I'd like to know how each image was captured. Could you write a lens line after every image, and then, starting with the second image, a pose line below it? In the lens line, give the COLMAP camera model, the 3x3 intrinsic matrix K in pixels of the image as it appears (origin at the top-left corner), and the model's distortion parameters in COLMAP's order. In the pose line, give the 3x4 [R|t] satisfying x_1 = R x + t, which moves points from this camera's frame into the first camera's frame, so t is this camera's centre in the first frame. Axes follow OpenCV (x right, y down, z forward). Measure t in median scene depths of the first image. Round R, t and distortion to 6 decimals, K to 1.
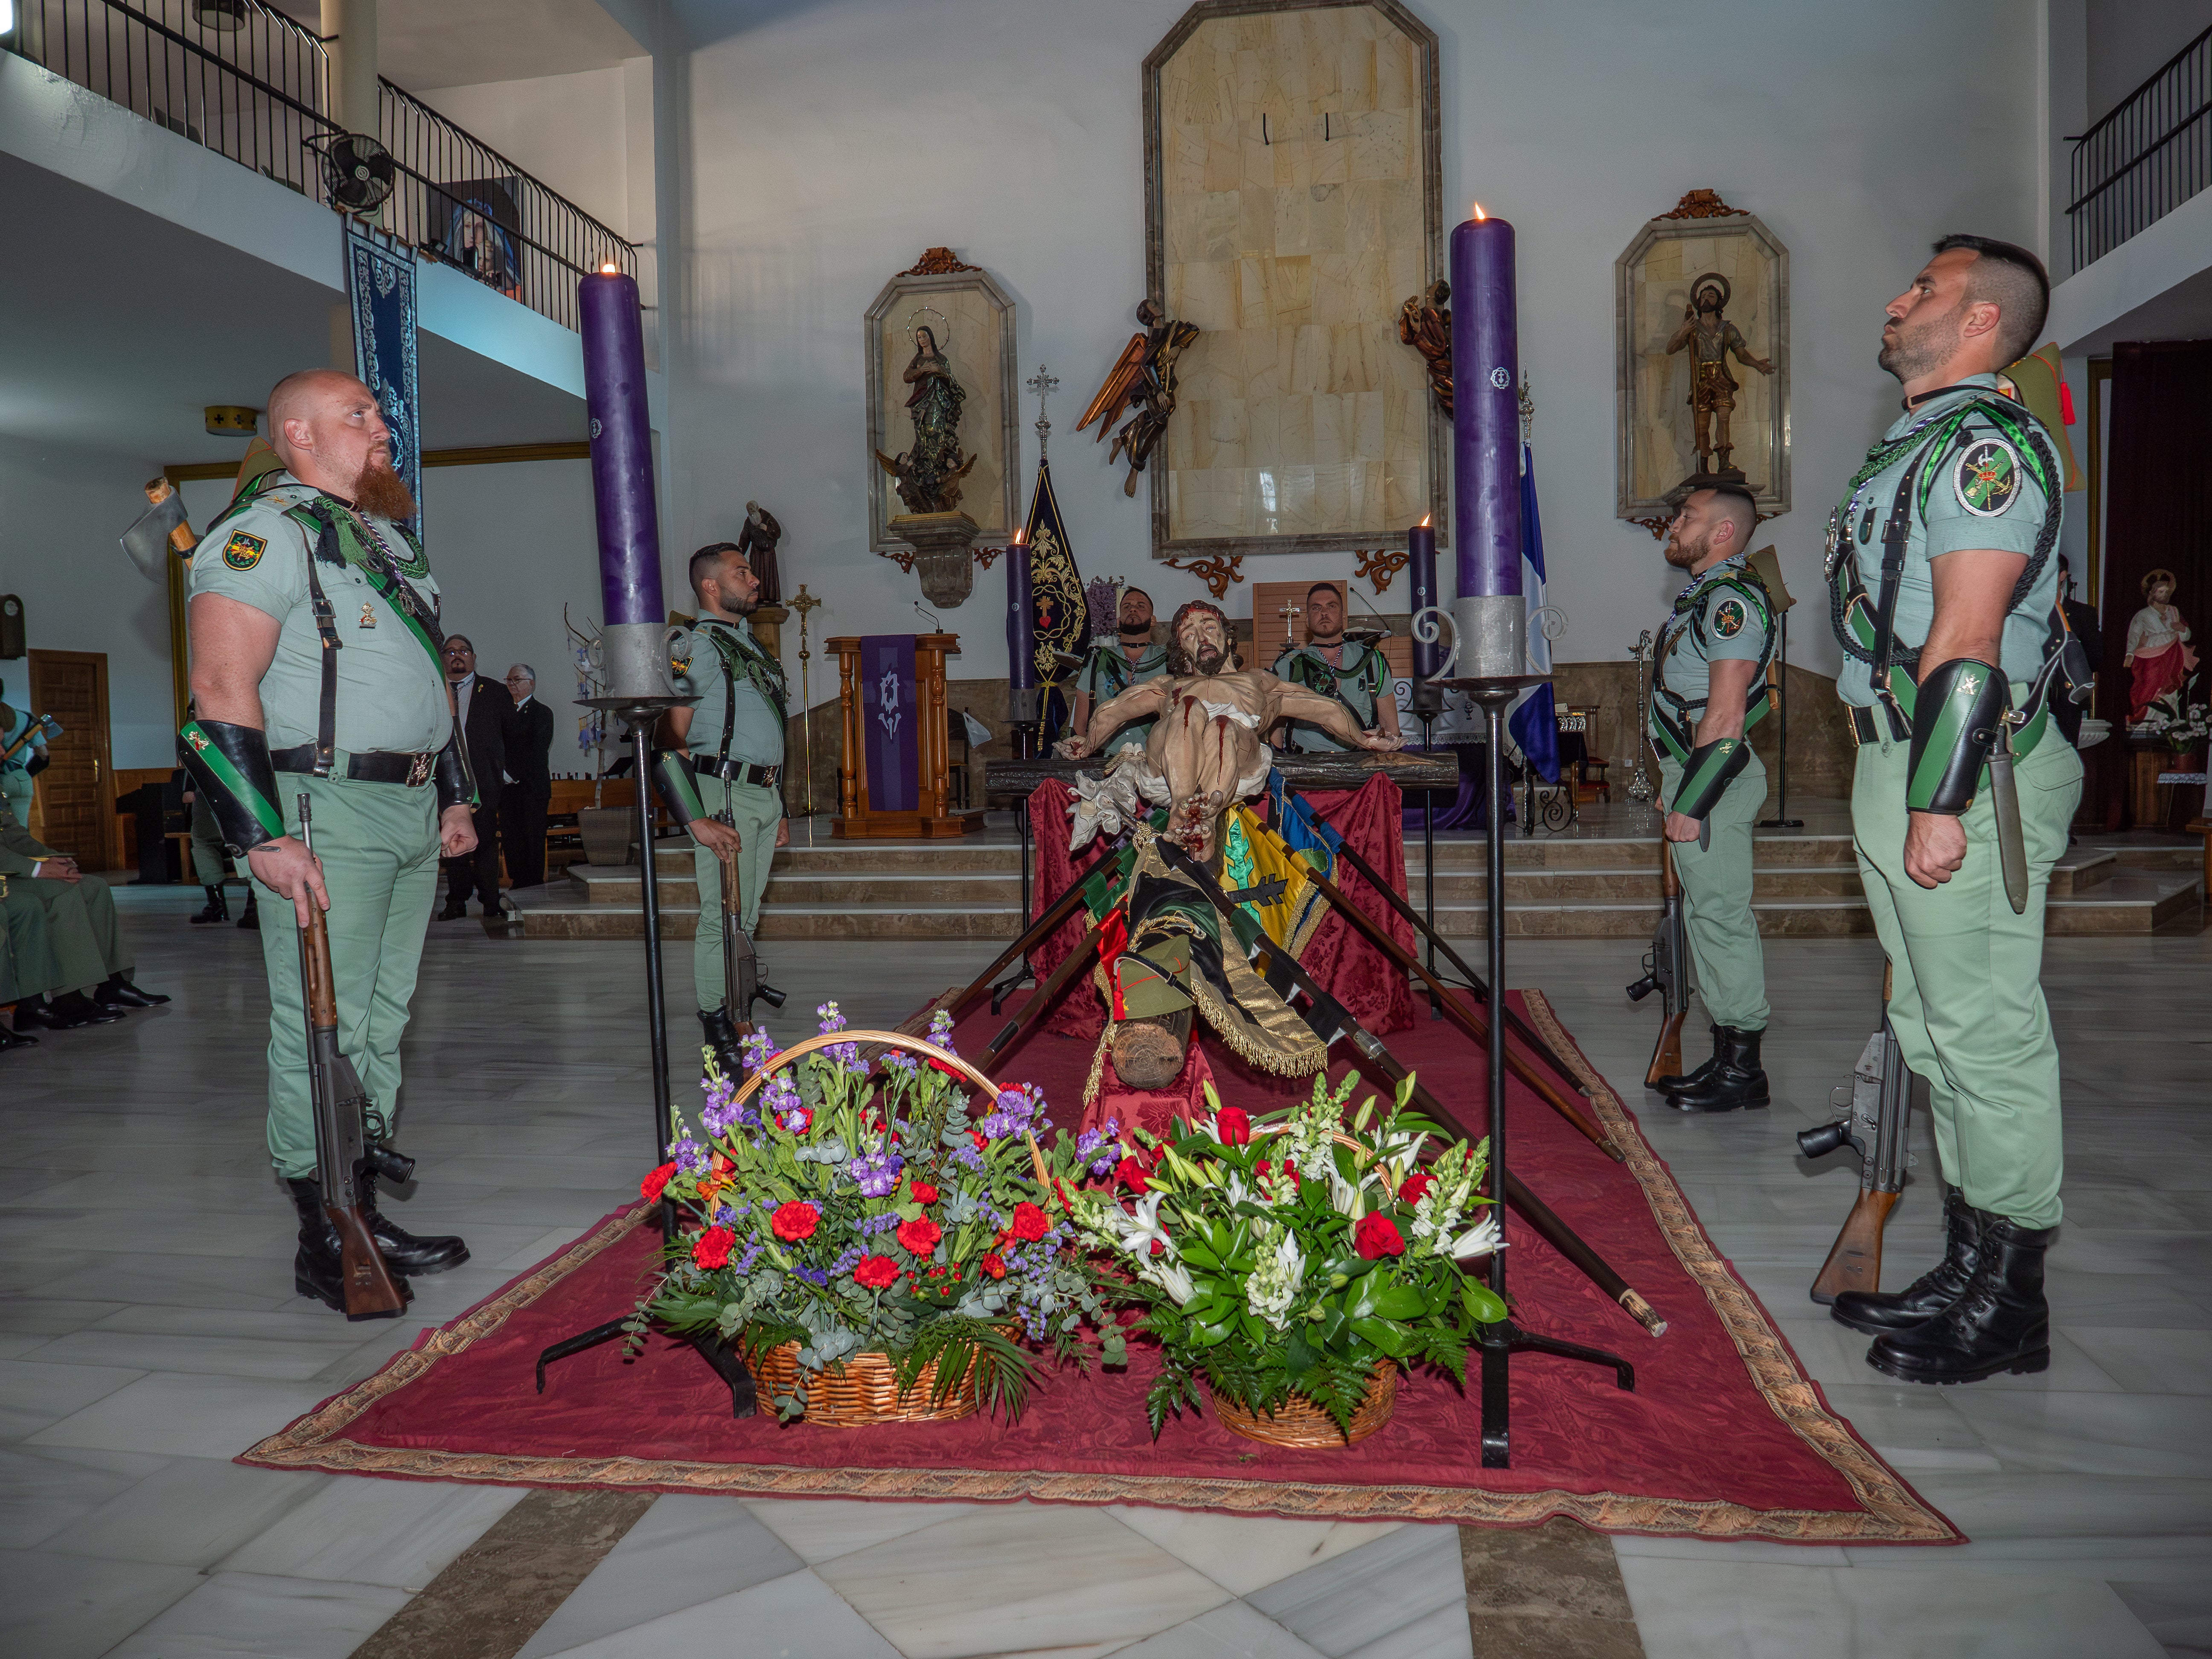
lens RADIAL K [[1618.6, 0, 1094.6], [0, 1618.6, 823.2], [0, 0, 1]] dist [-0.066350, 0.033710]
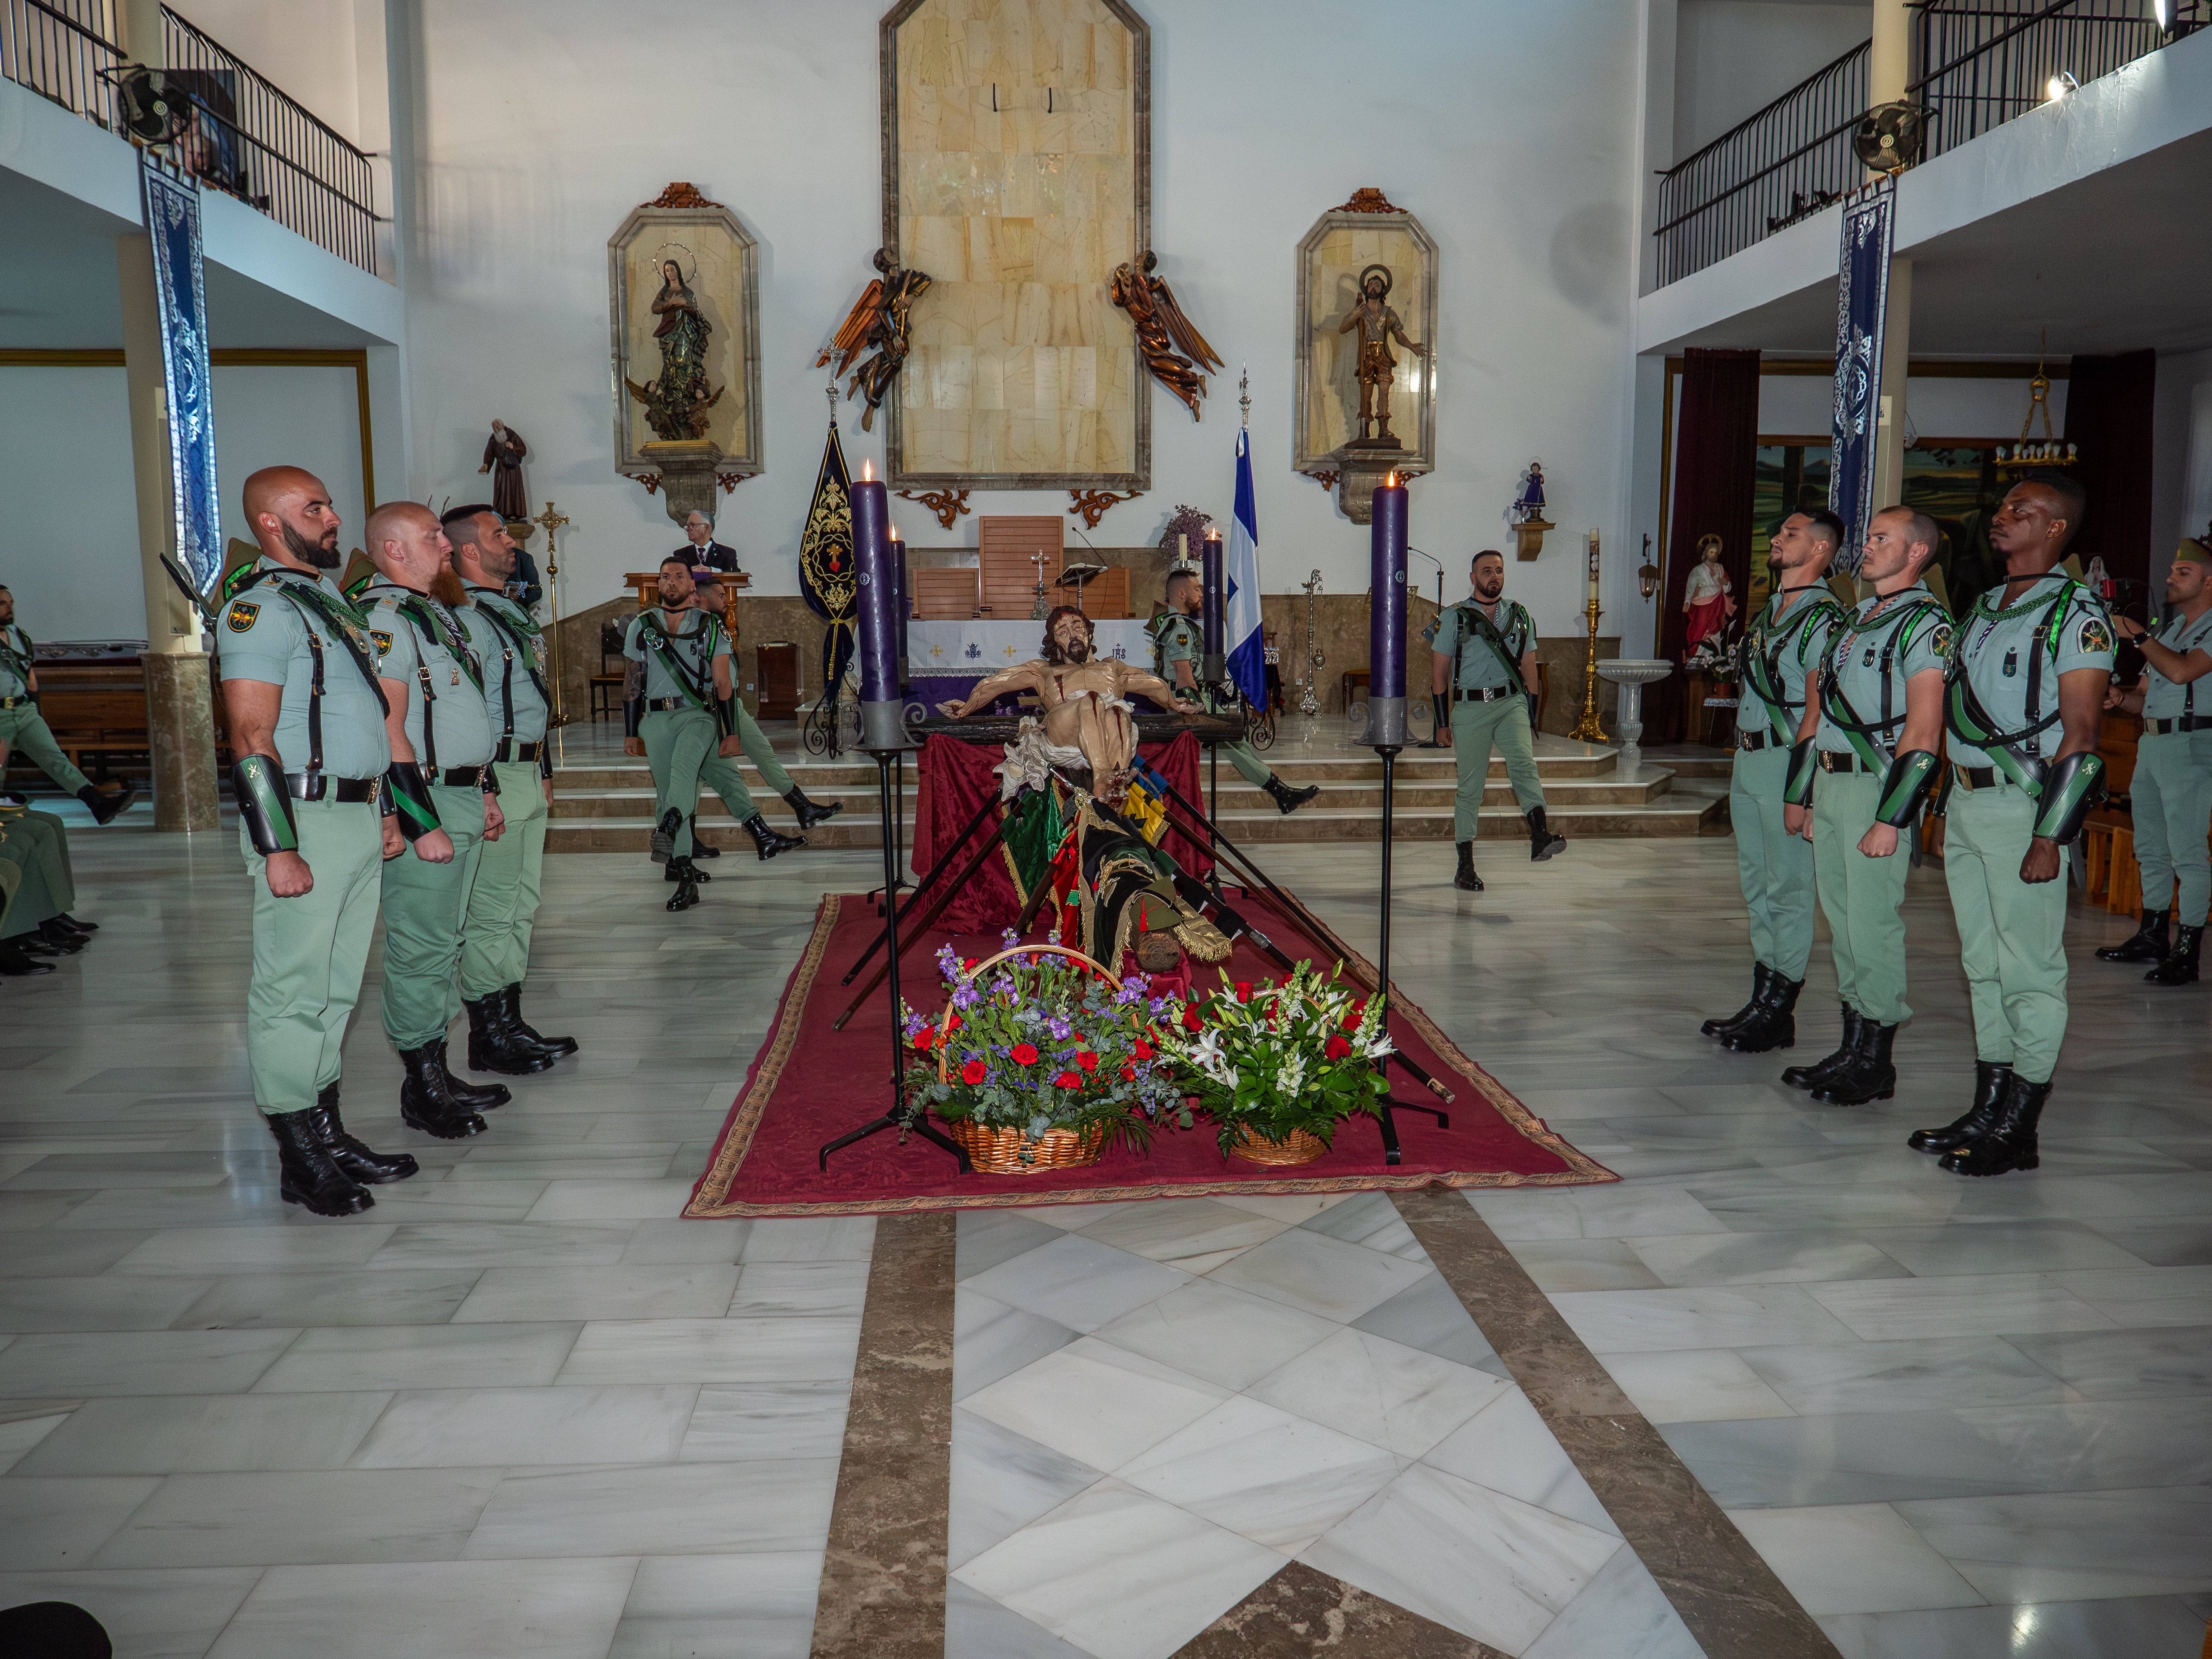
lens RADIAL K [[1618.7, 0, 1108.5], [0, 1618.7, 846.3], [0, 0, 1]] dist [-0.066350, 0.033710]
pose [[0.970834, -0.016714, 0.239168, -0.111533], [-0.005414, 0.995784, 0.091567, -0.031069], [-0.239690, -0.090192, 0.966651, -0.155080]]
